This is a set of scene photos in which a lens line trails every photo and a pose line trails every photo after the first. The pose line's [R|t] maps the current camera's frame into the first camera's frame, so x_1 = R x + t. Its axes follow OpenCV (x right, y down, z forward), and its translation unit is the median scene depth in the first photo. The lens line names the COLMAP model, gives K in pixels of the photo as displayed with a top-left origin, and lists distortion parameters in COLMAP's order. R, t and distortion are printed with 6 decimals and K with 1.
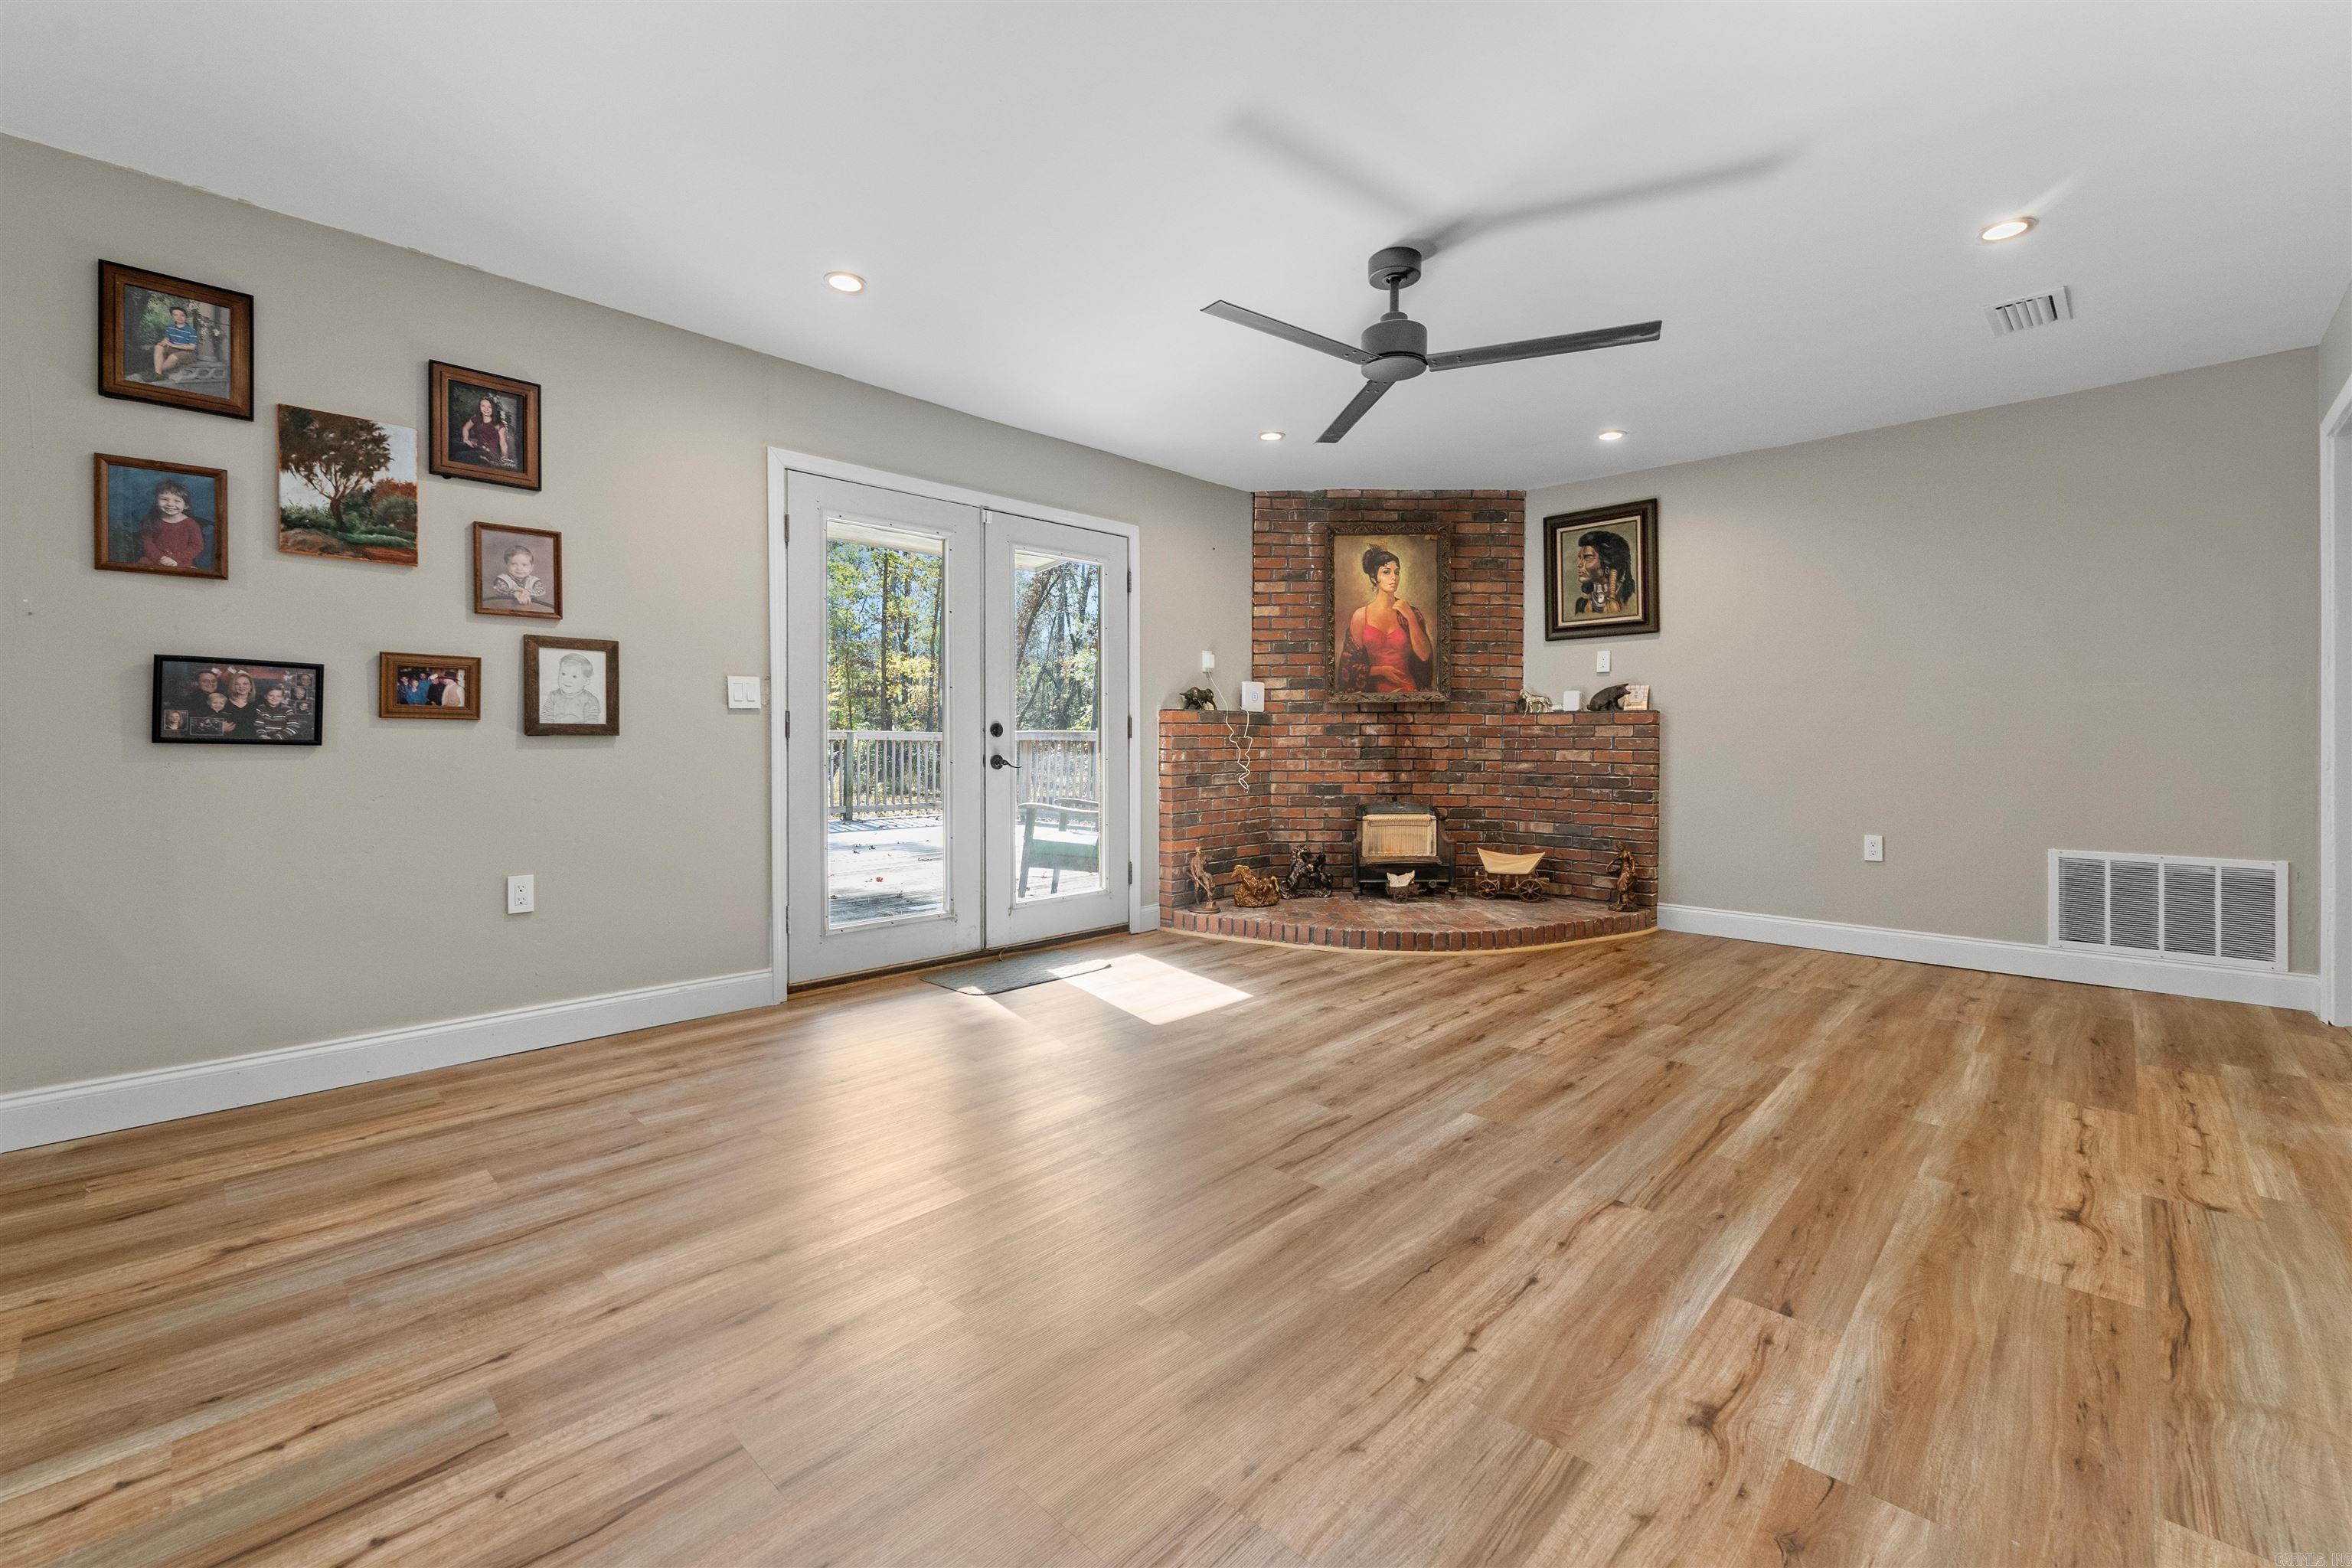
lens RADIAL K [[978.0, 0, 1157.0], [0, 978.0, 745.6], [0, 0, 1]] dist [0.005279, -0.000638]
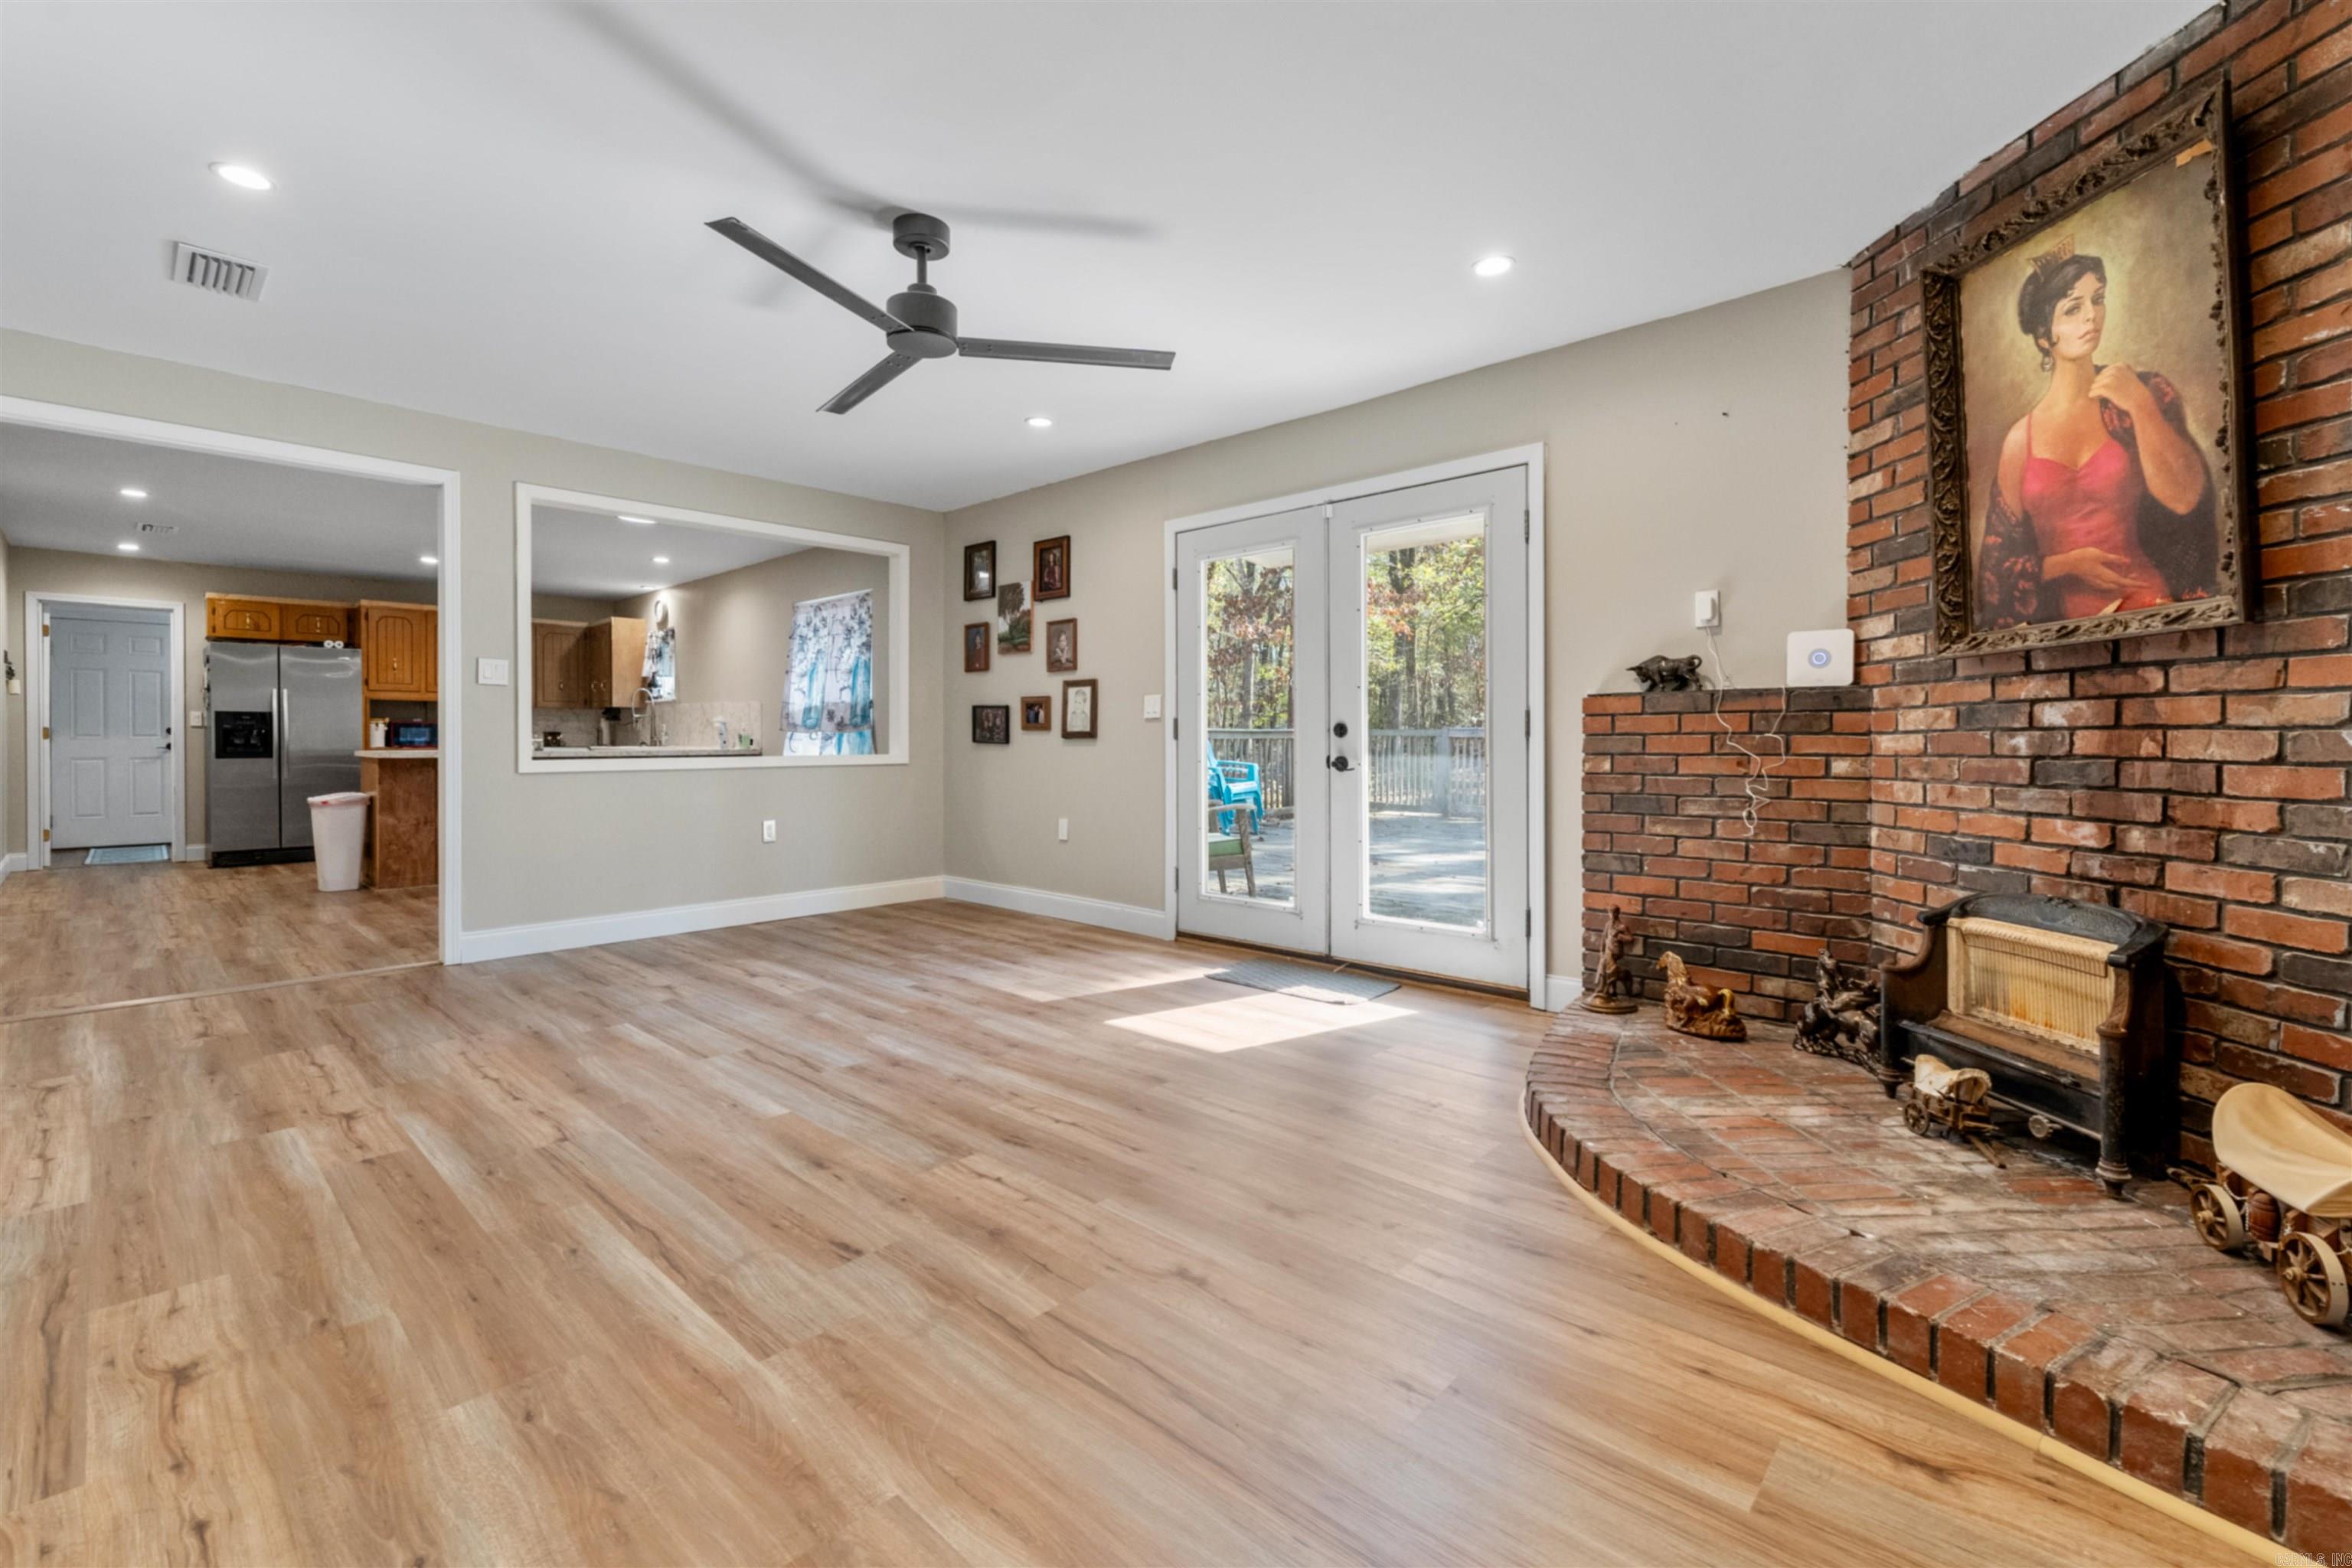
lens RADIAL K [[978.0, 0, 1157.0], [0, 978.0, 745.6], [0, 0, 1]] dist [0.005279, -0.000638]
pose [[0.027596, 0.005168, -0.999606, 1.067473], [-0.003612, 0.999981, 0.005071, -0.006887], [0.999613, 0.003470, 0.027614, 1.079688]]
